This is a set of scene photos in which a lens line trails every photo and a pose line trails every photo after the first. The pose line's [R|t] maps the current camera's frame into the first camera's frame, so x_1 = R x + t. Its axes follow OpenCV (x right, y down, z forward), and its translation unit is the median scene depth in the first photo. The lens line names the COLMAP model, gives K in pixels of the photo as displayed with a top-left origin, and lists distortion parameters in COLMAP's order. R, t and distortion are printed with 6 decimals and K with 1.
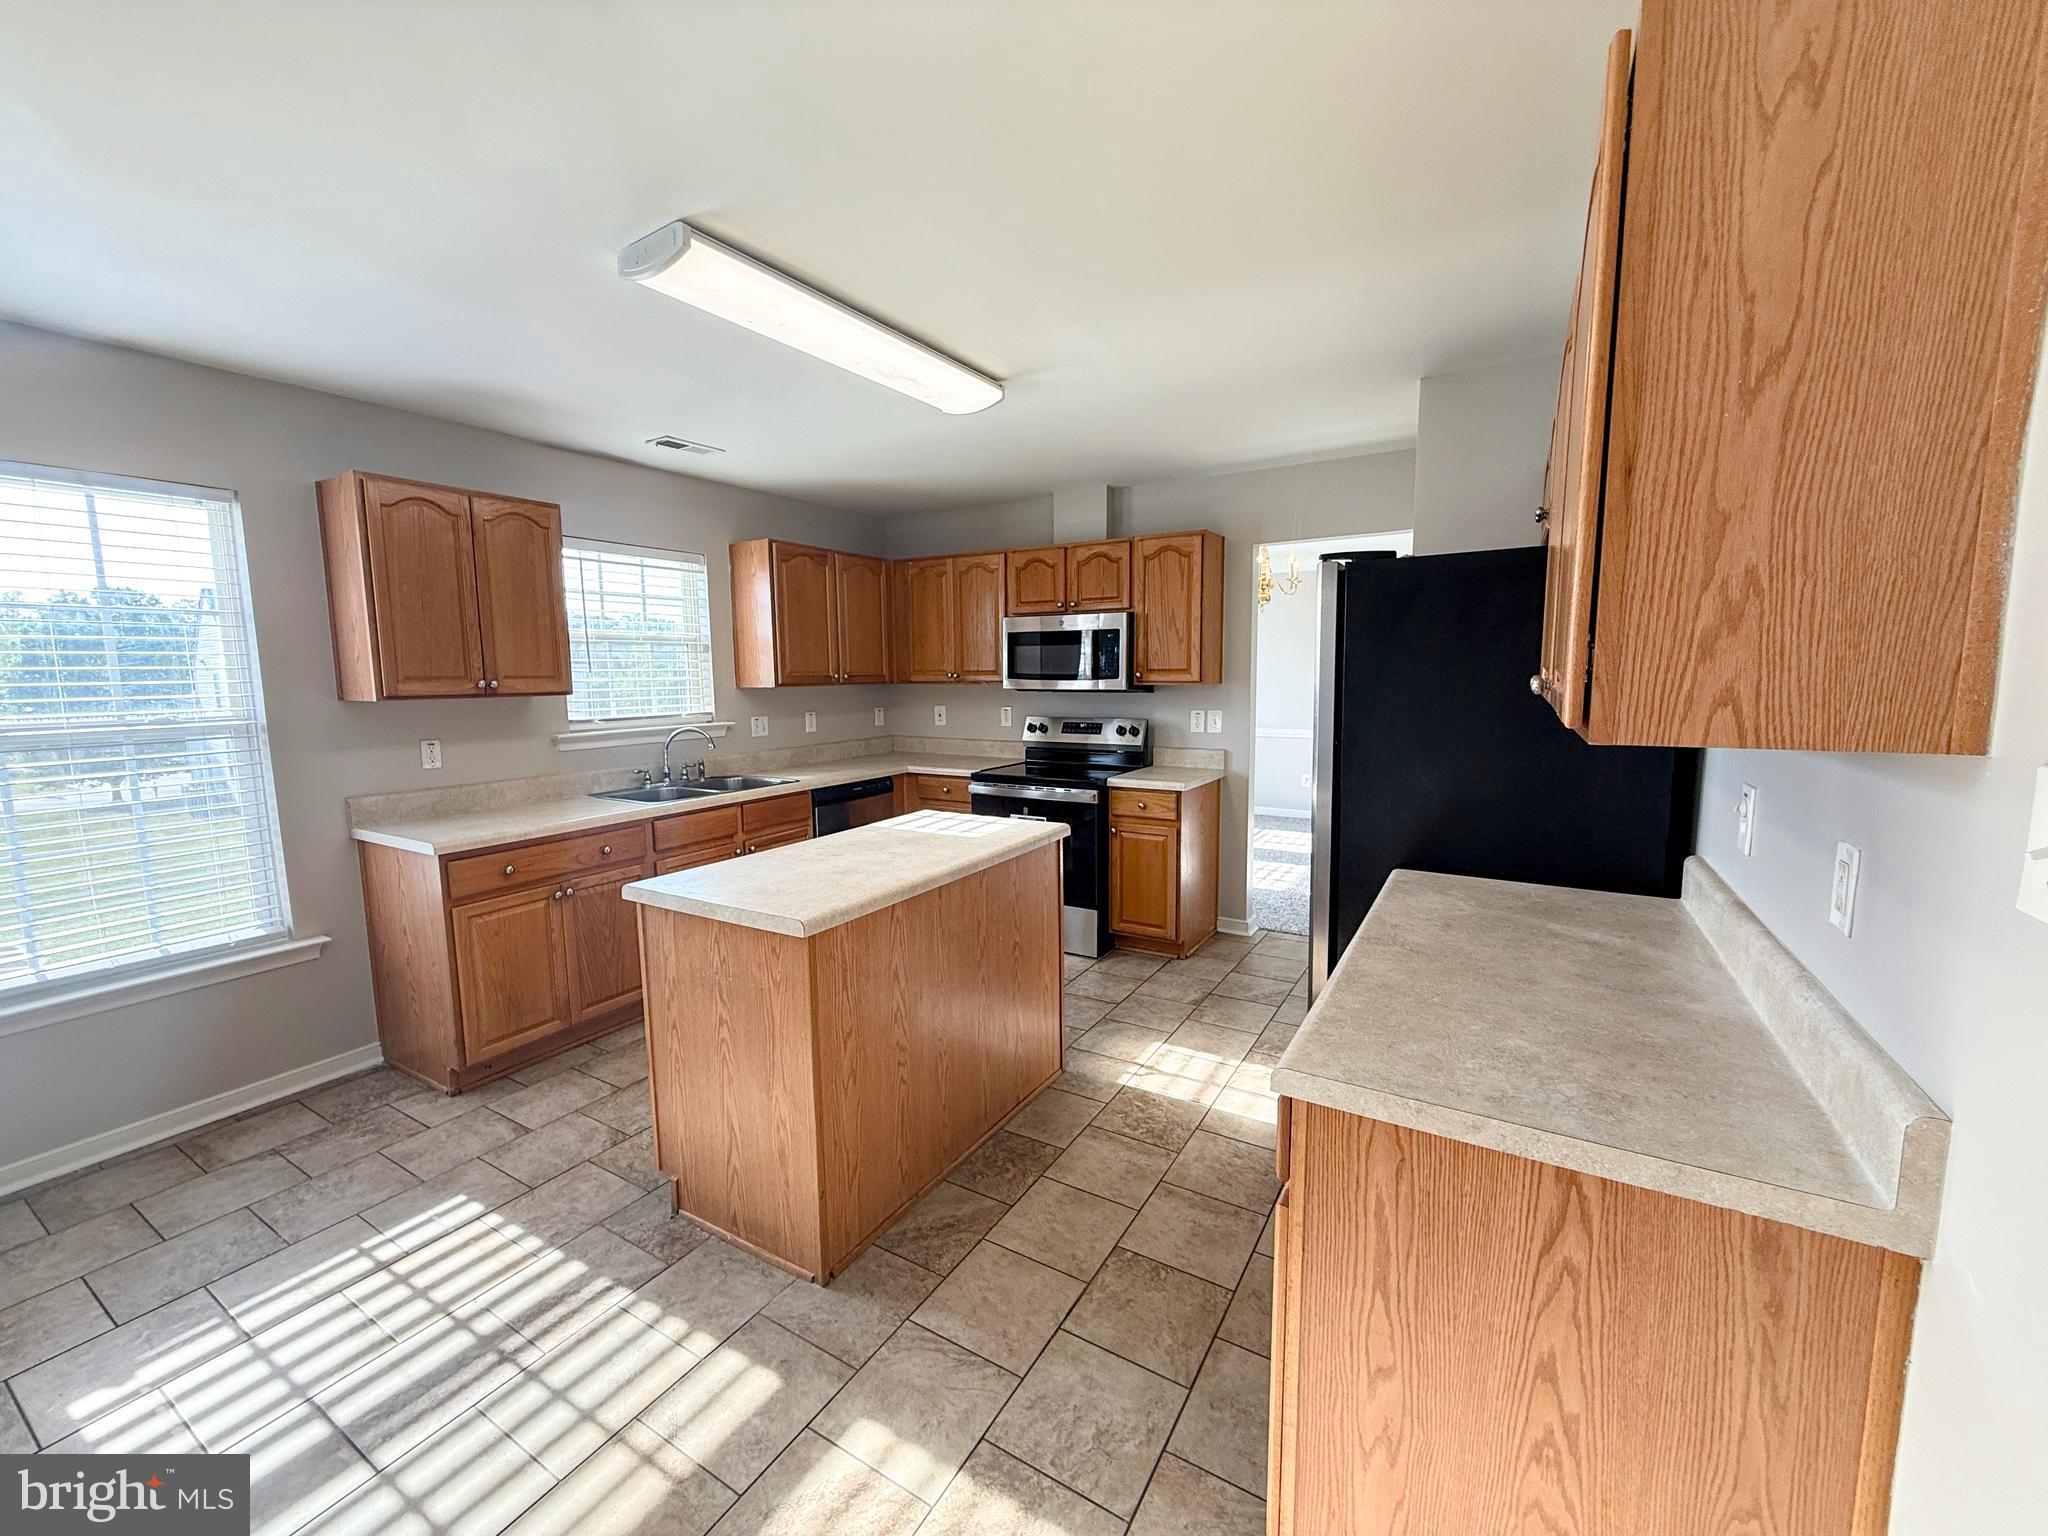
lens RADIAL K [[821.6, 0, 1022.5], [0, 821.6, 763.5], [0, 0, 1]] dist [-0.000134, -0.000535]
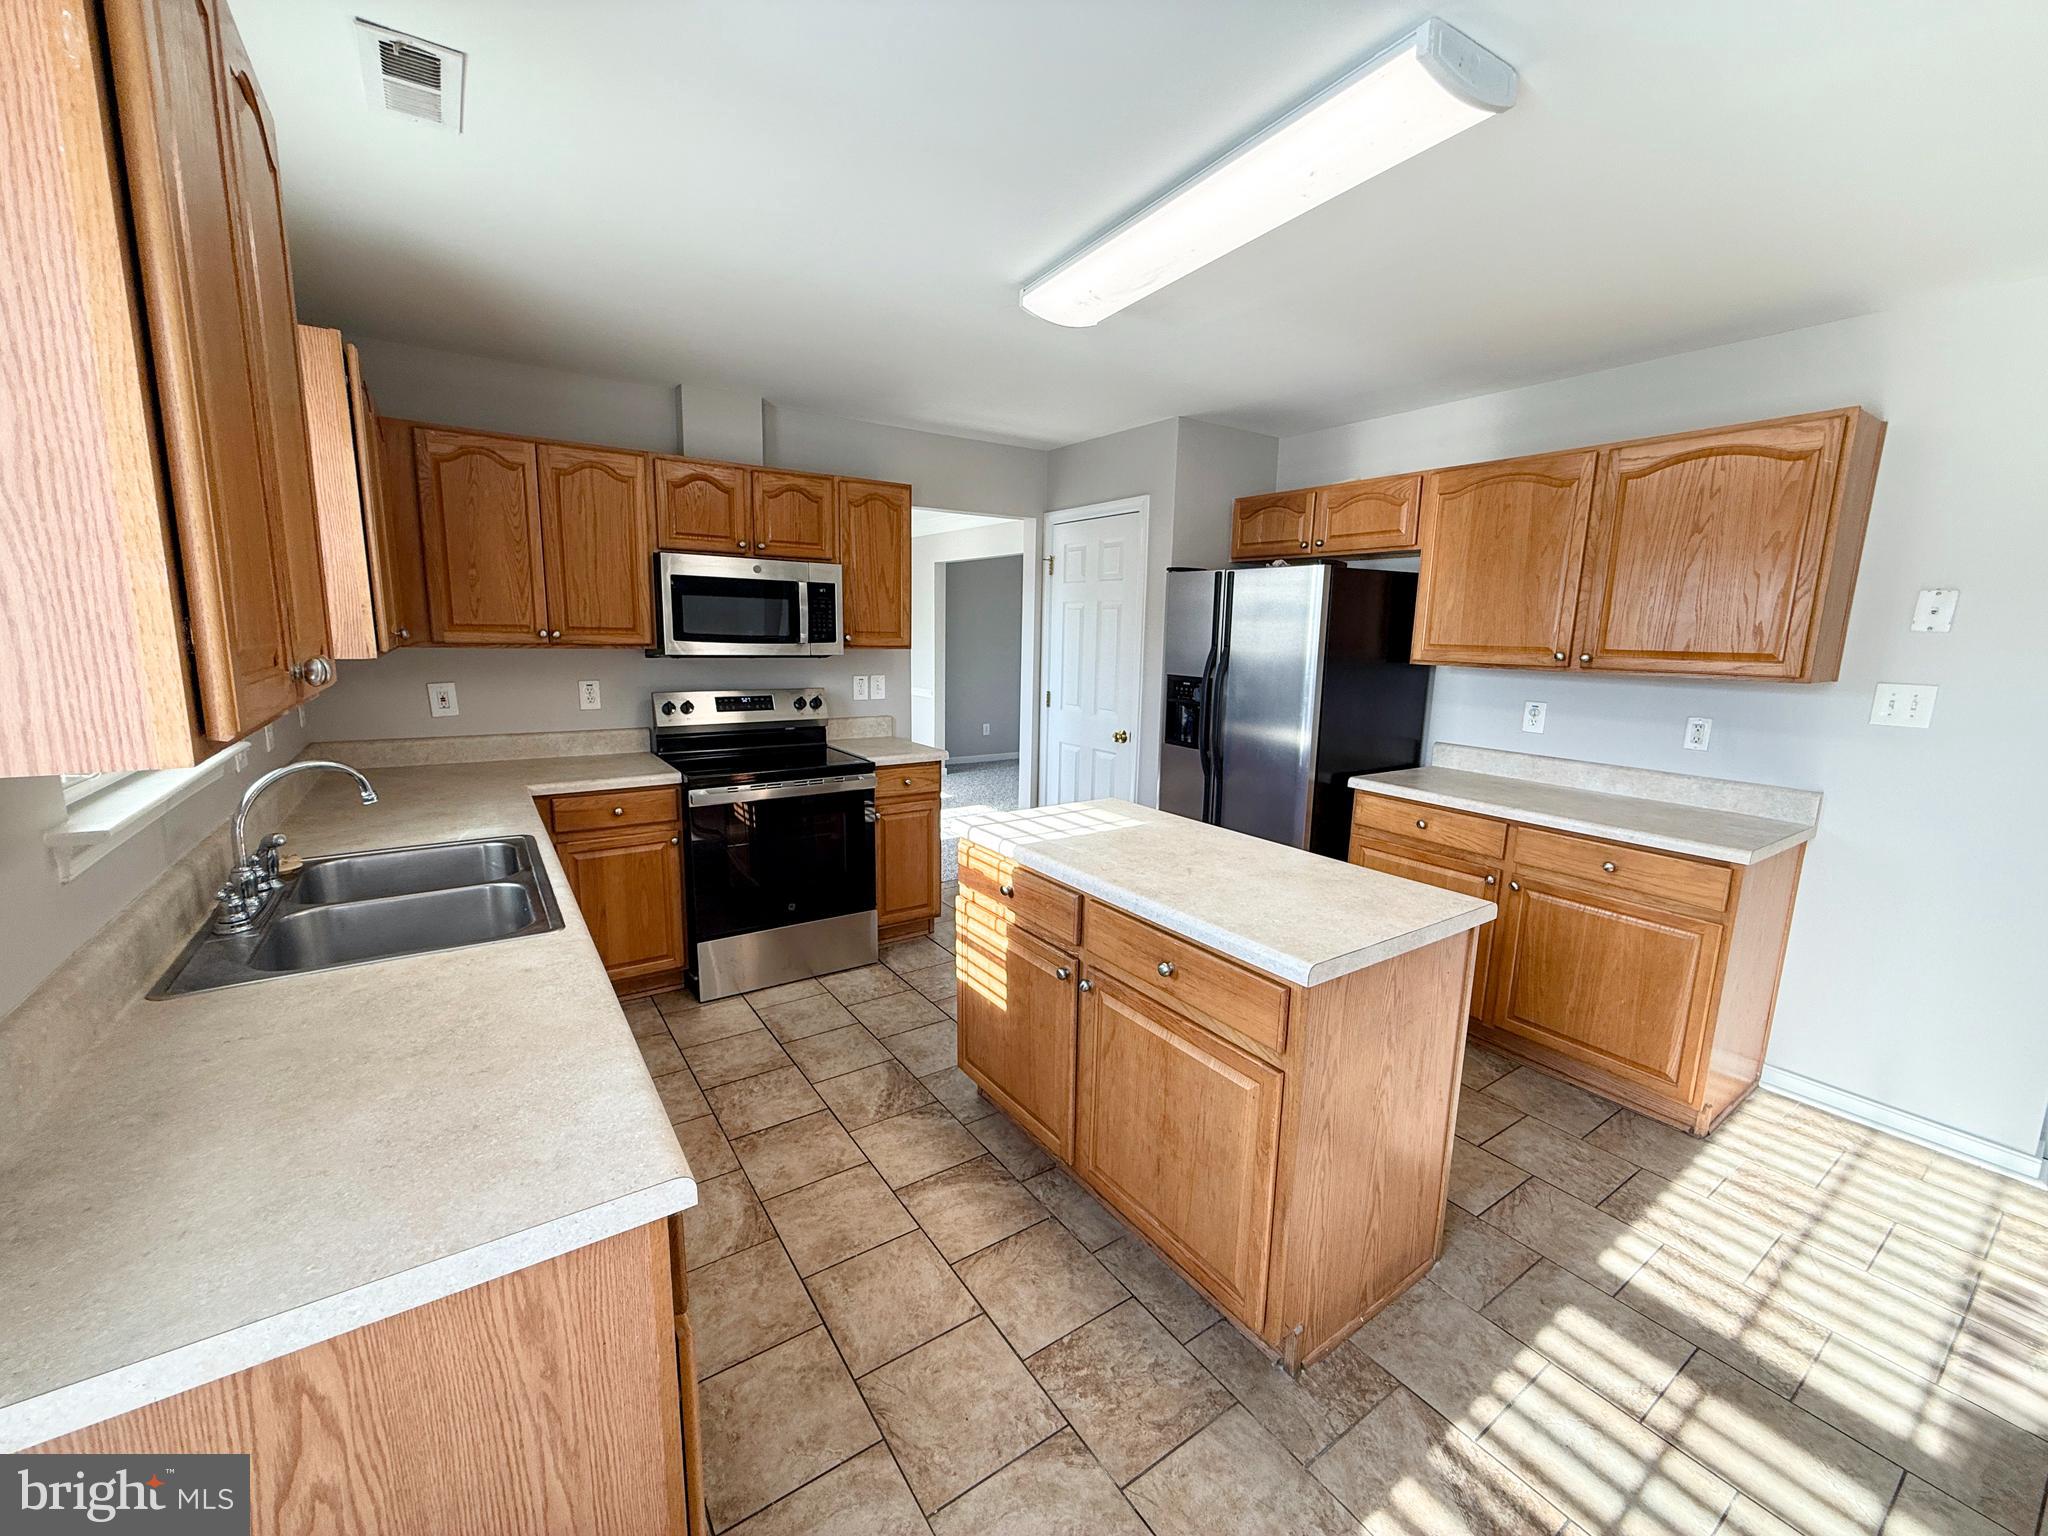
lens RADIAL K [[821.6, 0, 1022.5], [0, 821.6, 763.5], [0, 0, 1]] dist [-0.000134, -0.000535]
pose [[0.417261, -0.131210, 0.899265, -0.591136], [0.080006, 0.990984, 0.107470, -0.054777], [-0.905258, 0.027104, 0.423996, 0.468228]]
